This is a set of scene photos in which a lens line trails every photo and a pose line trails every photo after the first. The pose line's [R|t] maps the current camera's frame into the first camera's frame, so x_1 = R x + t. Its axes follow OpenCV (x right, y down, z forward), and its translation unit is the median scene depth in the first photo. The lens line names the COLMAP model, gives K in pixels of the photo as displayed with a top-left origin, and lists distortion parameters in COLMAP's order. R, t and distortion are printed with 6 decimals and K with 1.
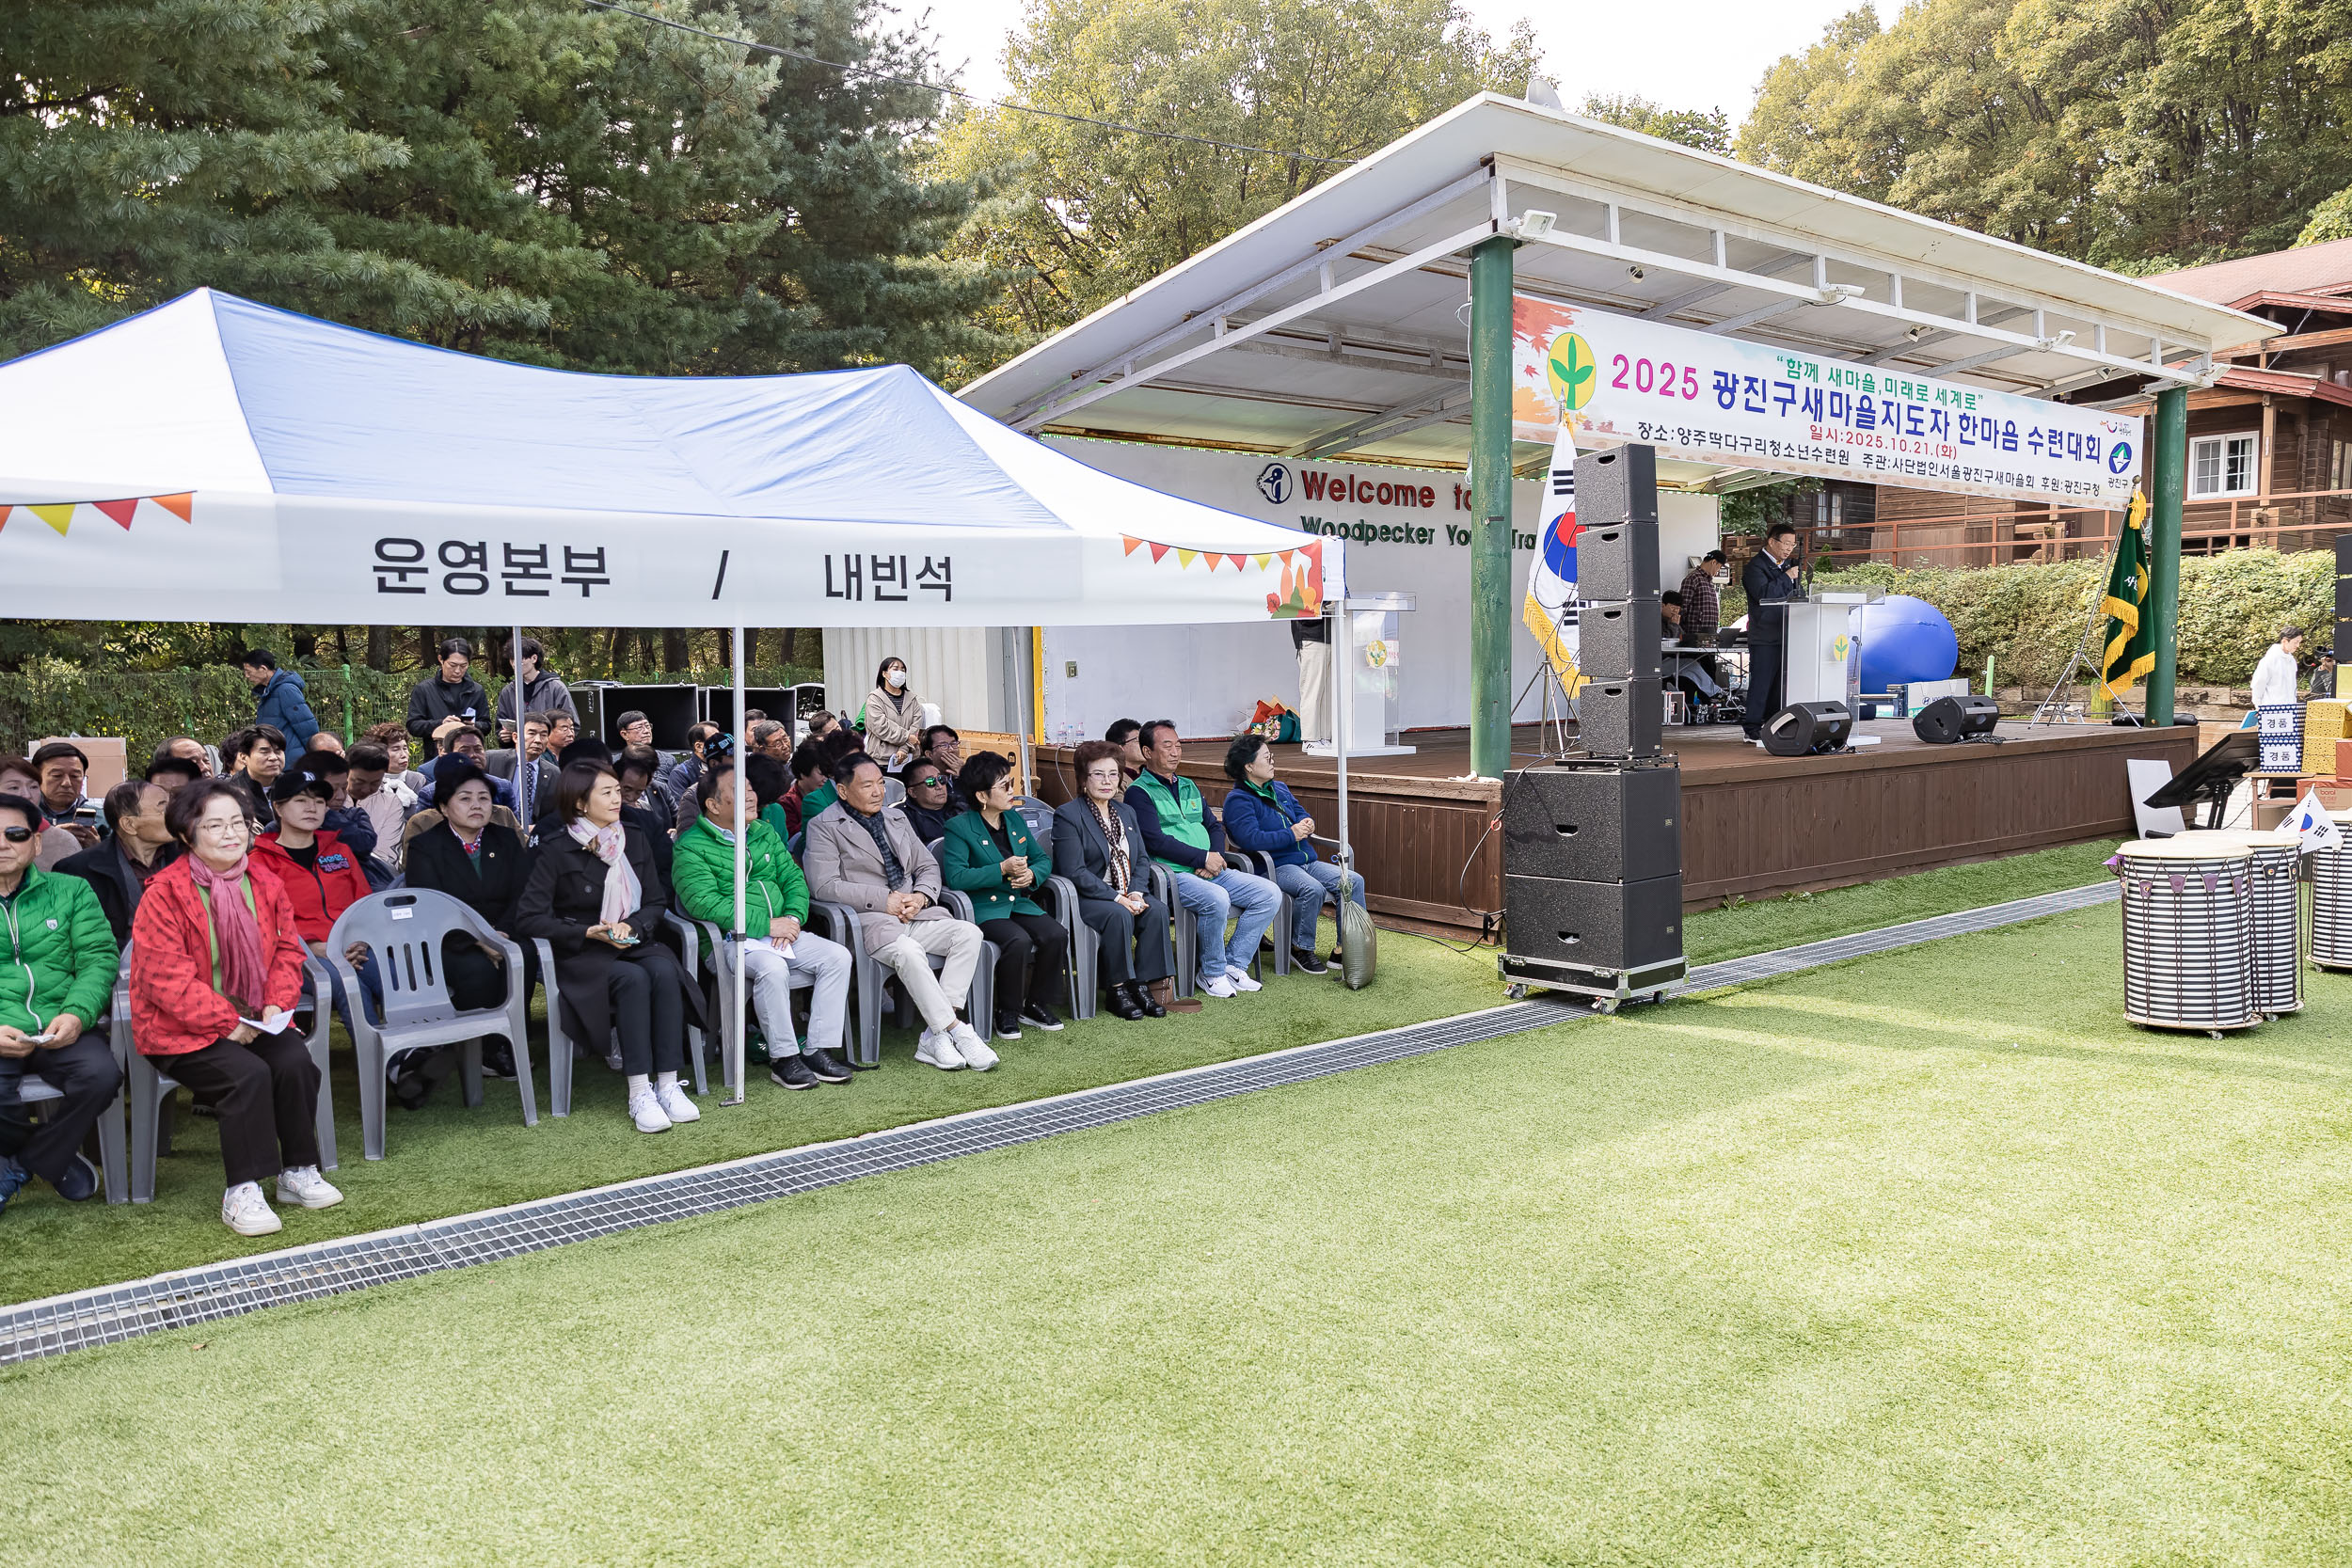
lens RADIAL K [[1604.2, 0, 1183.1], [0, 1604.2, 794.4], [0, 0, 1]] dist [-0.026876, 0.042336]
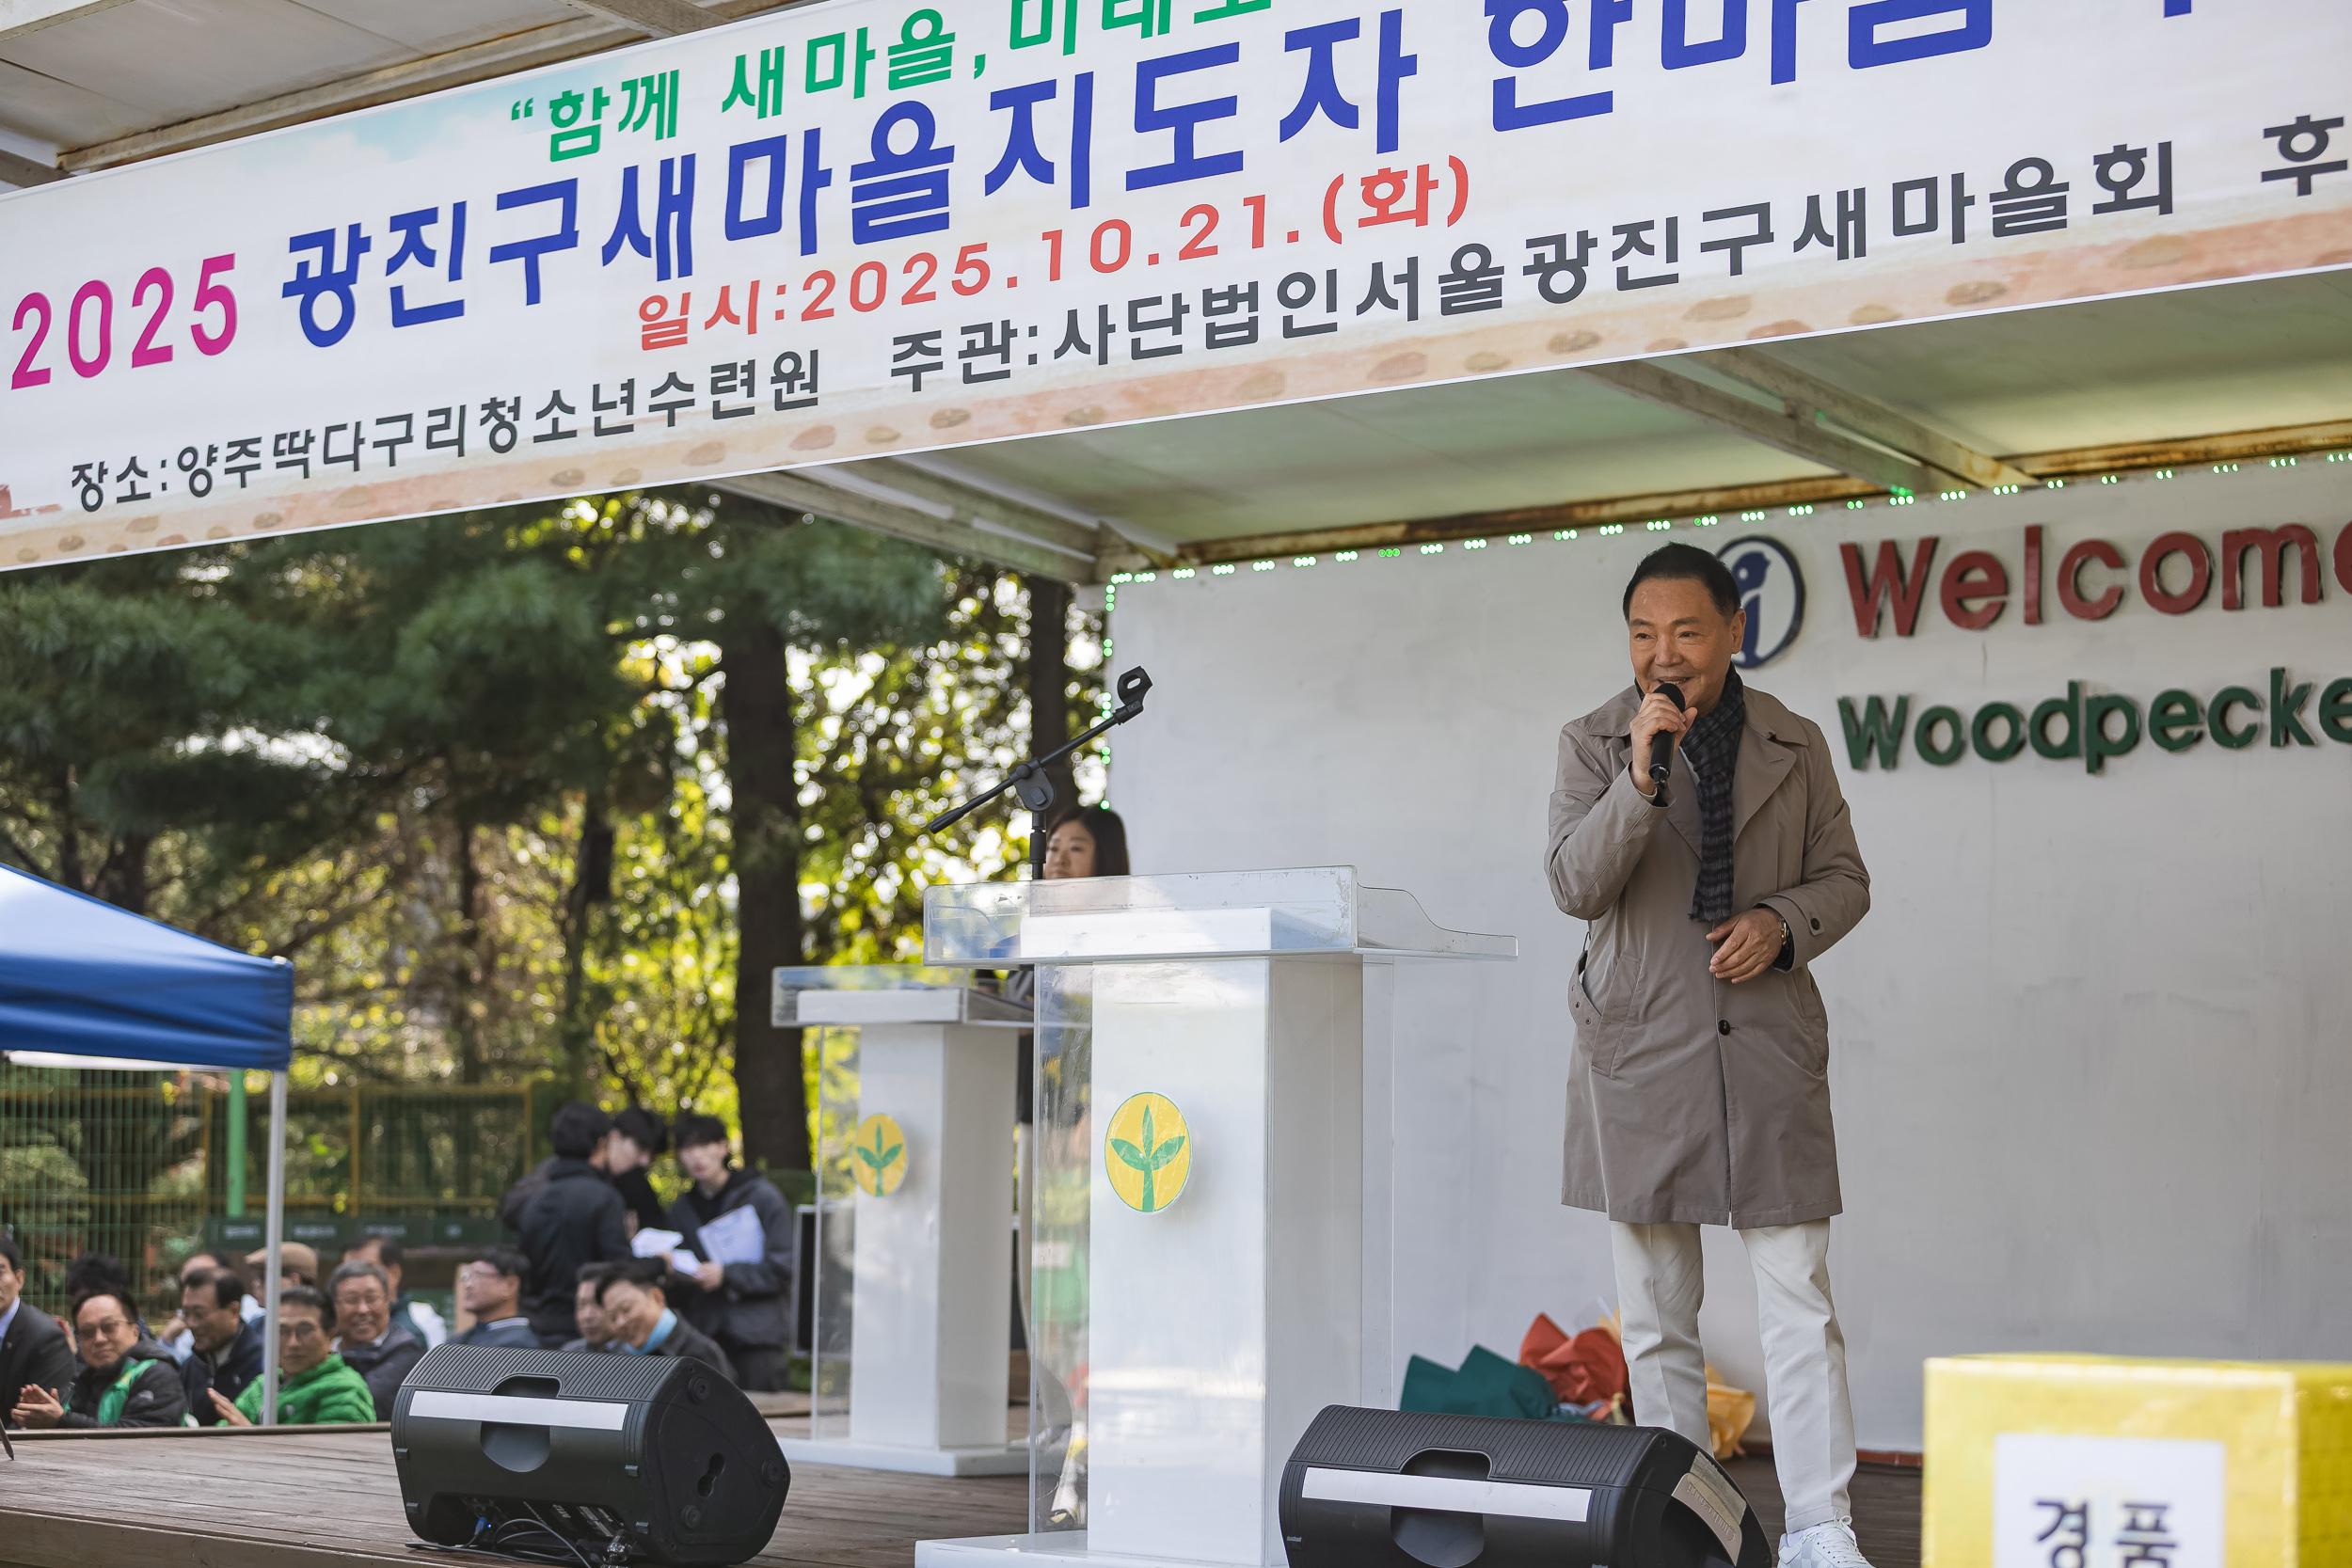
lens RADIAL K [[4774.0, 0, 1178.8], [0, 4774.0, 827.5], [0, 0, 1]] dist [-0.152227, 0.436891]
pose [[0.141415, -0.056154, -0.988356, 1.118612], [-0.105347, 0.991867, -0.071427, -0.092675], [0.984329, 0.114222, 0.134349, 0.941159]]
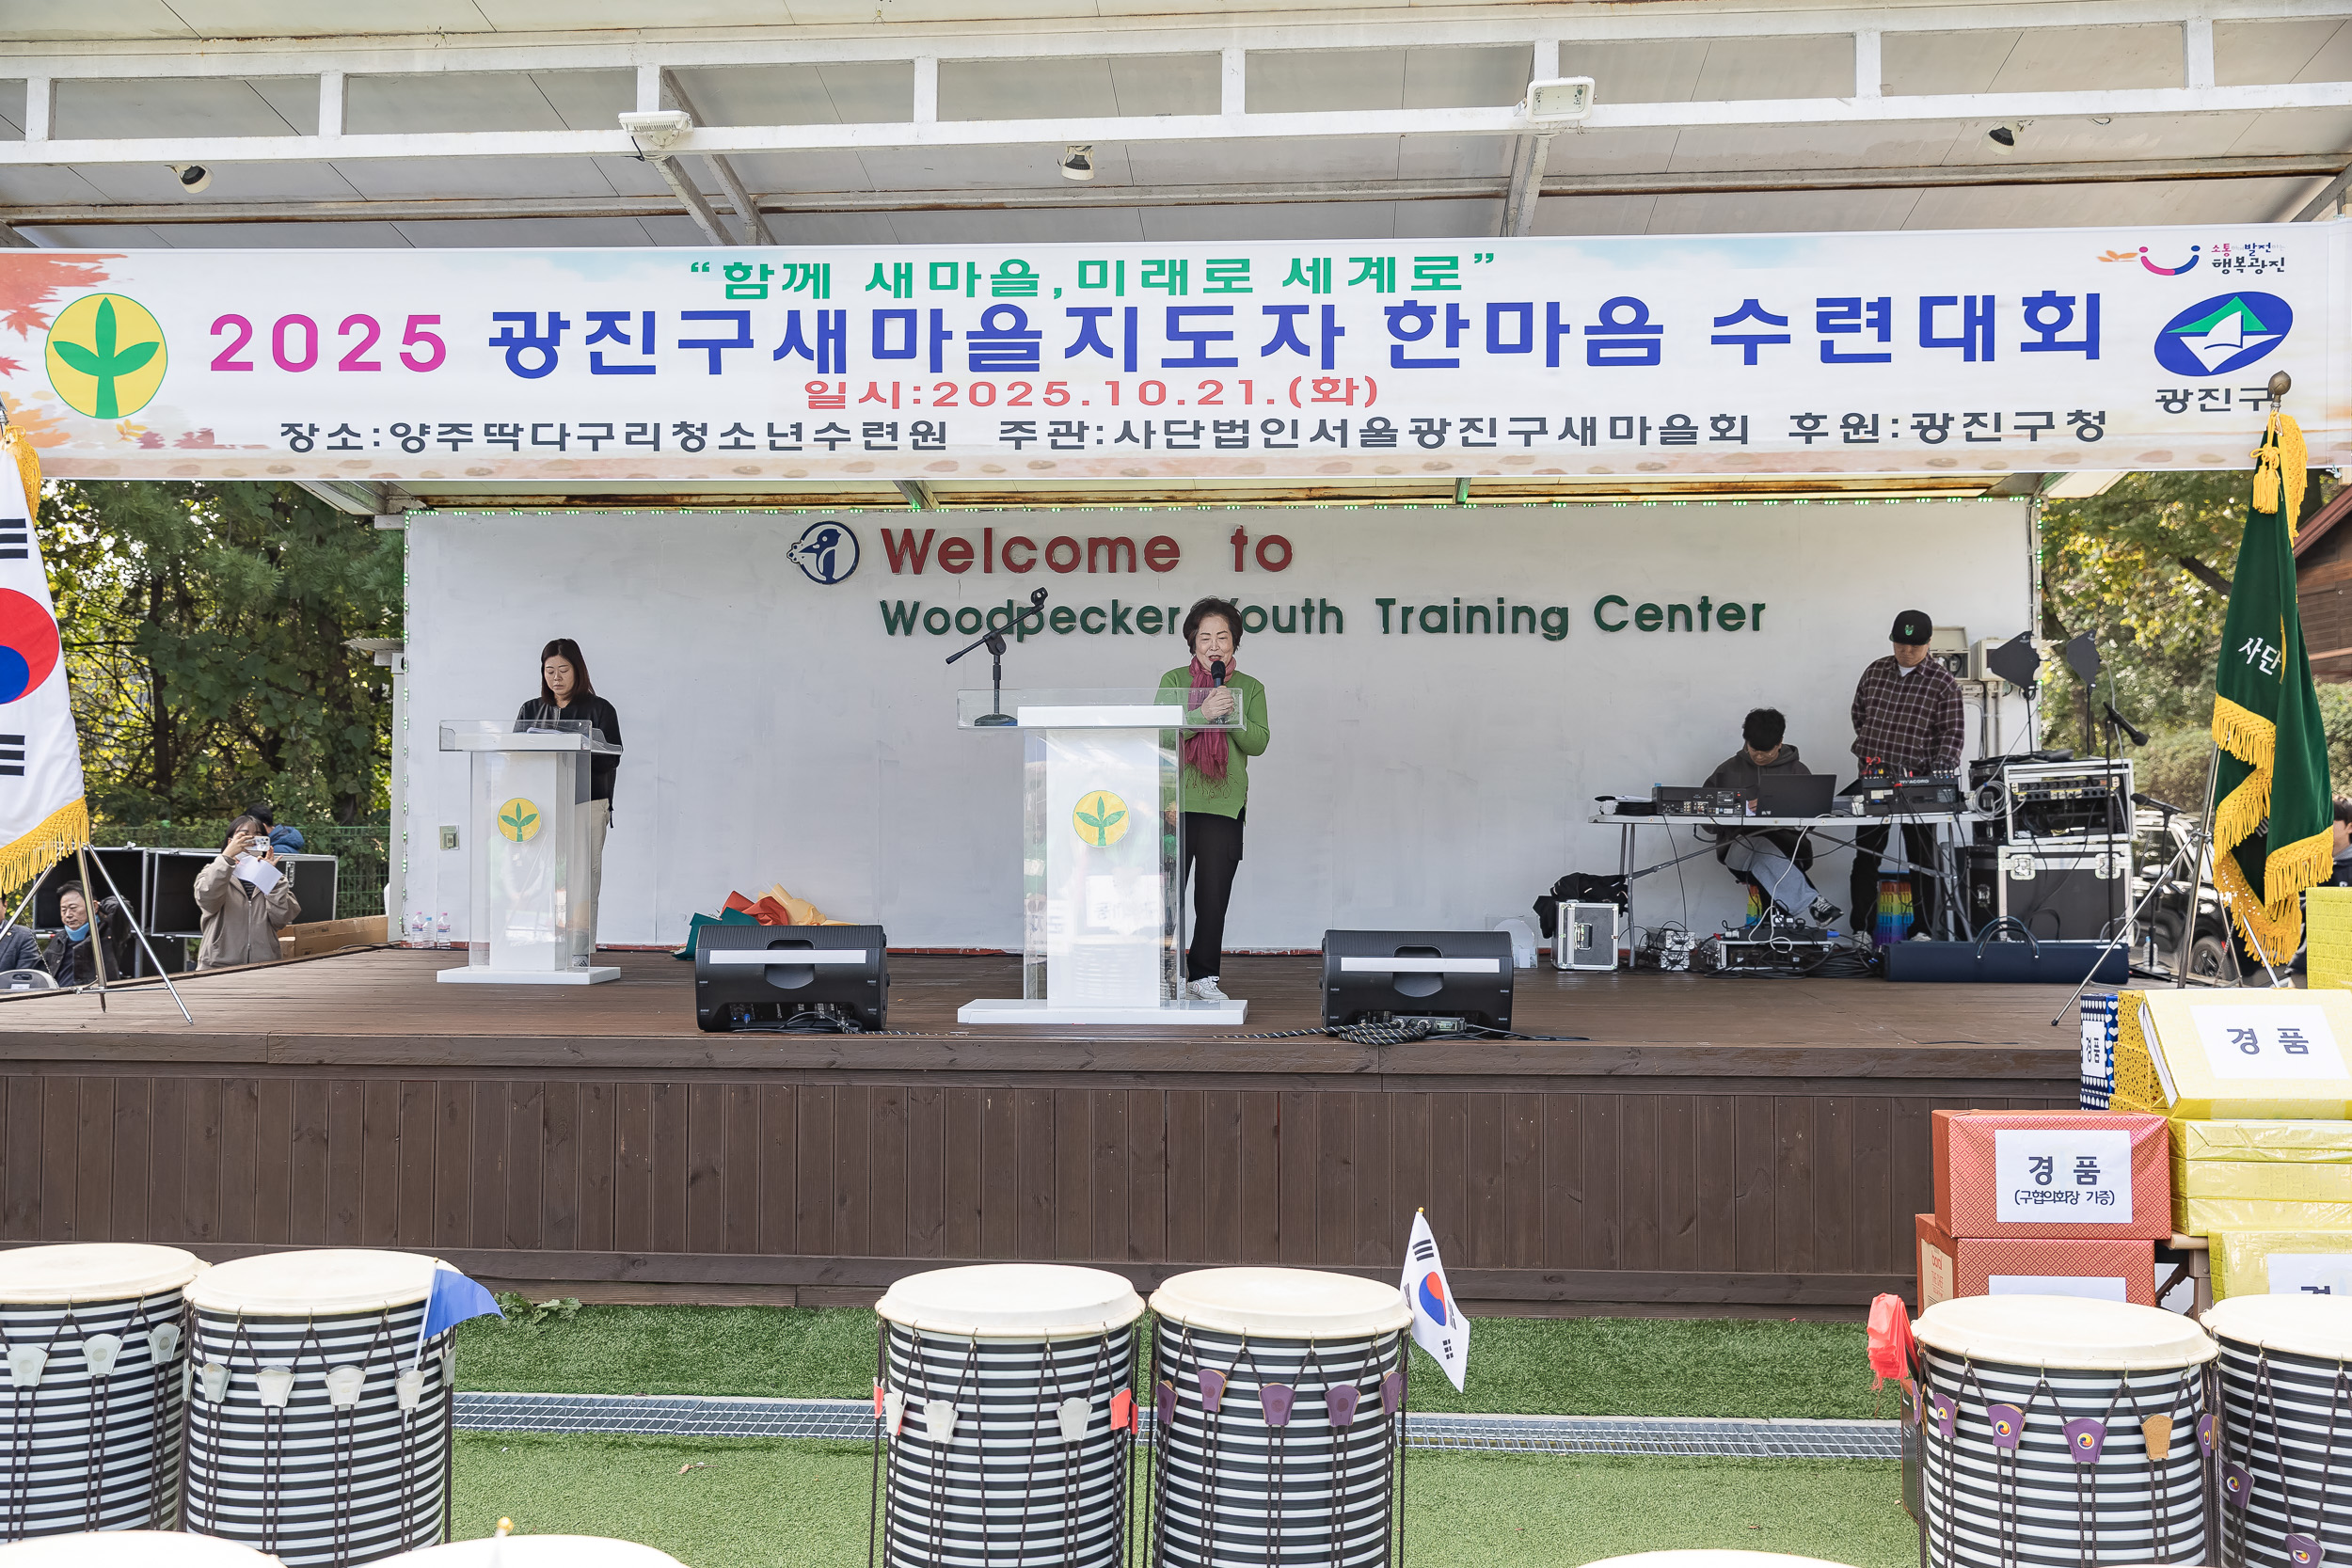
lens RADIAL K [[2217.0, 0, 1172.3], [0, 2217.0, 793.5], [0, 0, 1]] dist [0.012395, 0.053699]
pose [[0.749278, 0.004201, -0.662242, 0.901973], [-0.067402, 0.995271, -0.069946, -0.055539], [0.658817, 0.097045, 0.746018, 0.532119]]
